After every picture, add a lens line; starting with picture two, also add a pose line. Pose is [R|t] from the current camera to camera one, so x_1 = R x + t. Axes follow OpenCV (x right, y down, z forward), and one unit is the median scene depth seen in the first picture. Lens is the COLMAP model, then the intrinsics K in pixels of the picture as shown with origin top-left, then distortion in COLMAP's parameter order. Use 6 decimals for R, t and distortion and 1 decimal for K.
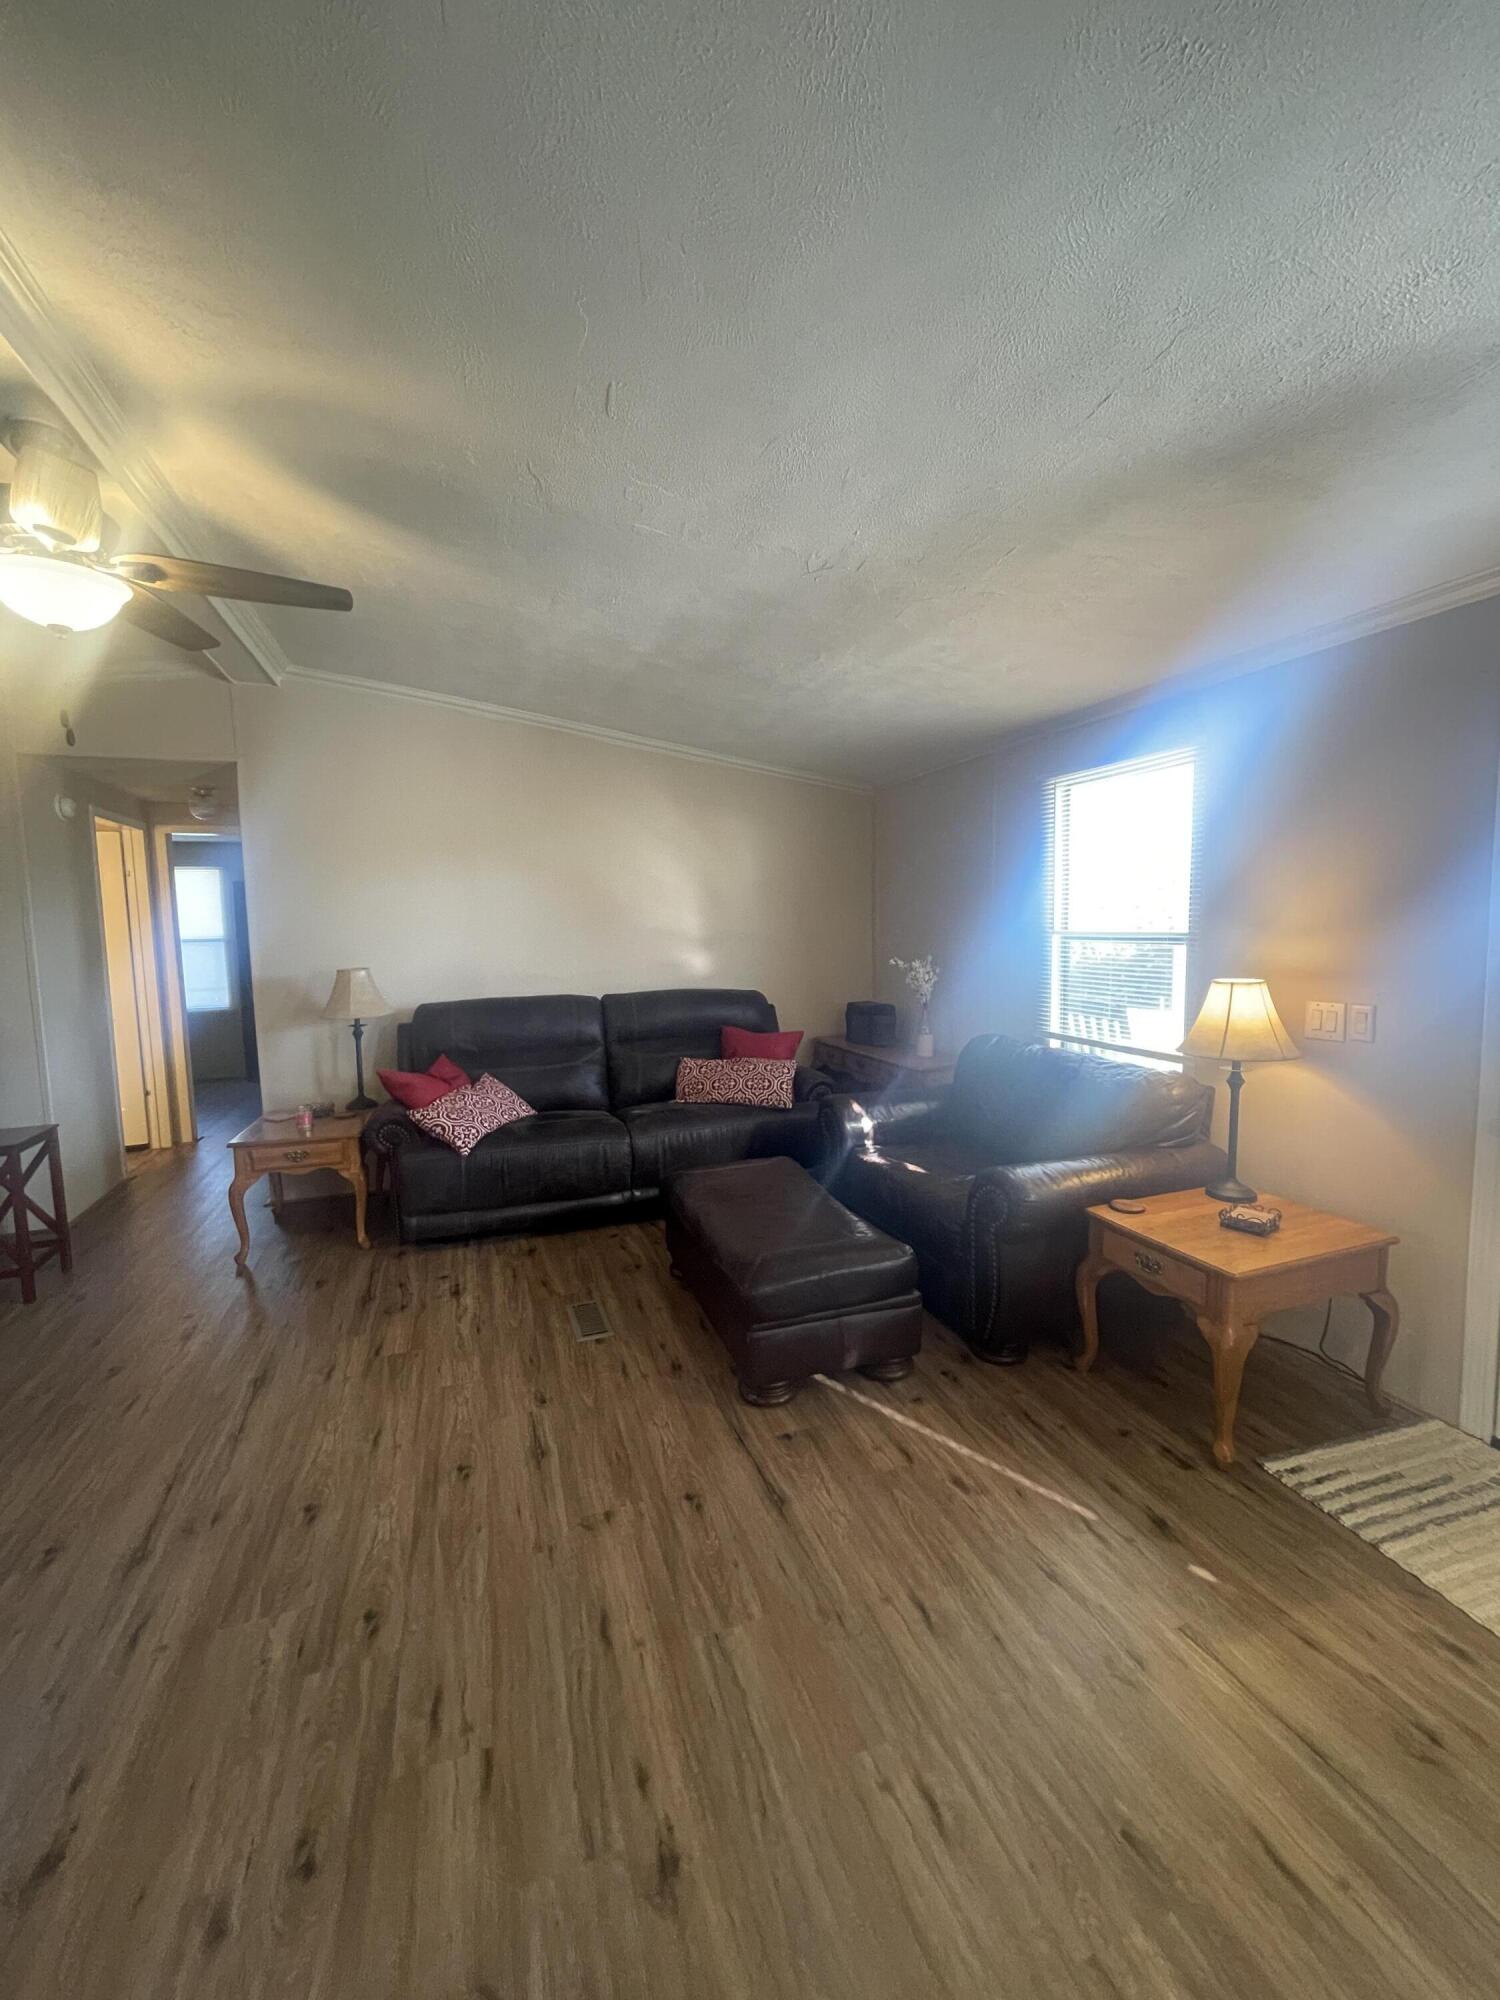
lens RADIAL K [[810.3, 0, 750.0], [0, 810.3, 1000.0], [0, 0, 1]] dist [-0.000256, -0.000197]
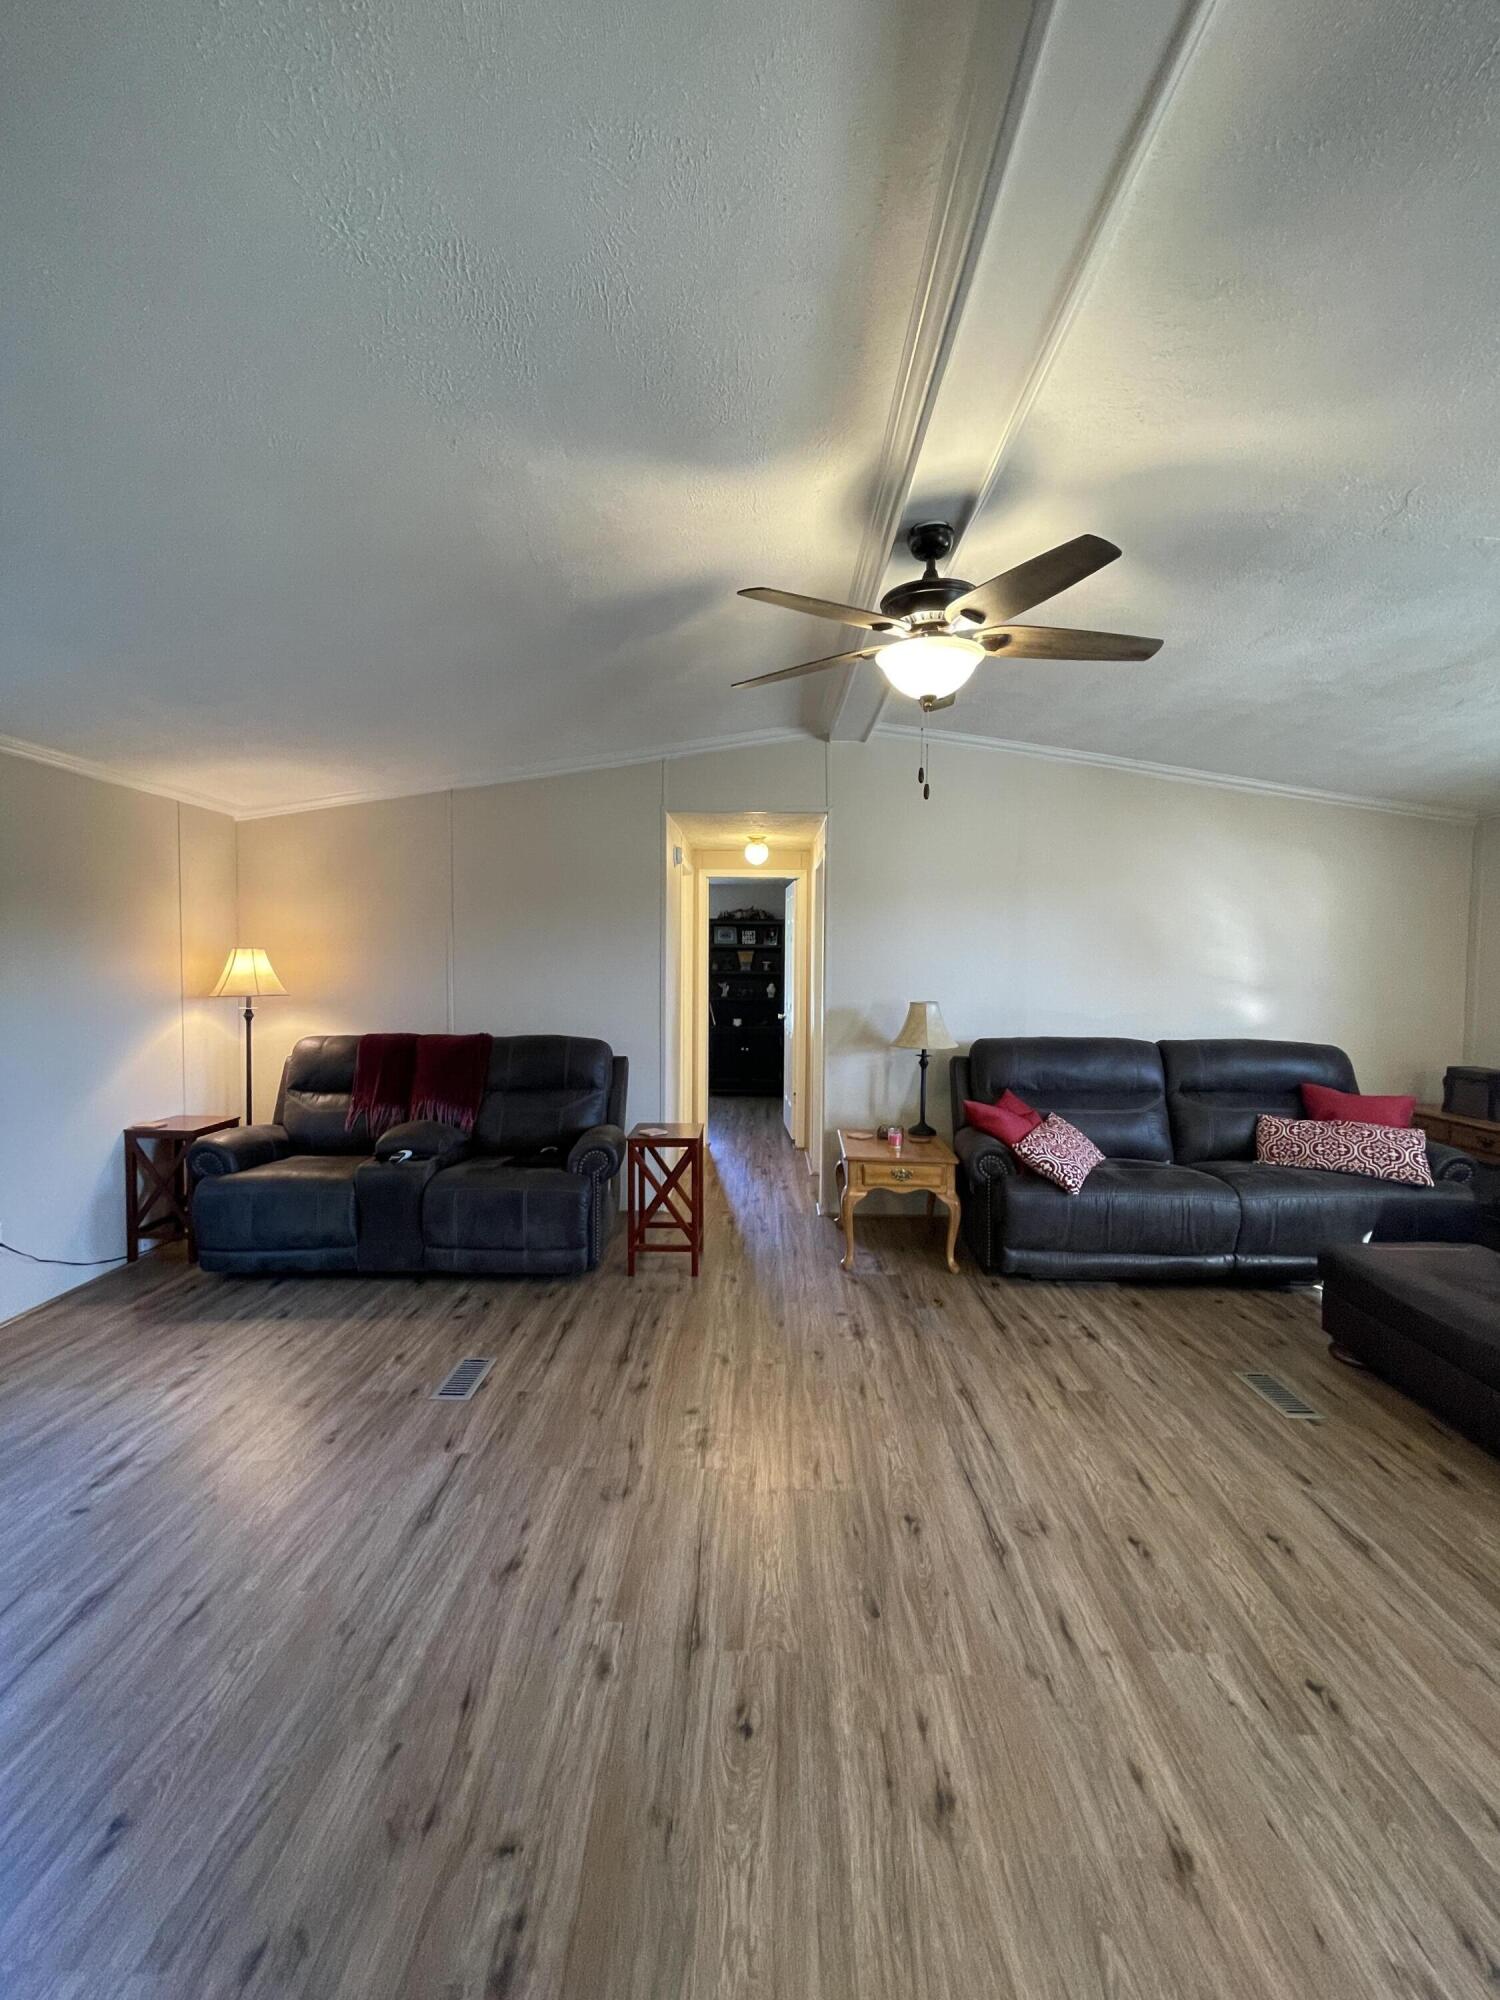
lens RADIAL K [[812.4, 0, 750.0], [0, 812.4, 1000.0], [0, 0, 1]] dist [-0.002246, -0.000567]
pose [[0.935230, 0.043527, -0.351354, -0.373760], [-0.061256, 0.997340, -0.039497, 0.016729], [0.348700, 0.058462, 0.935409, -0.079403]]
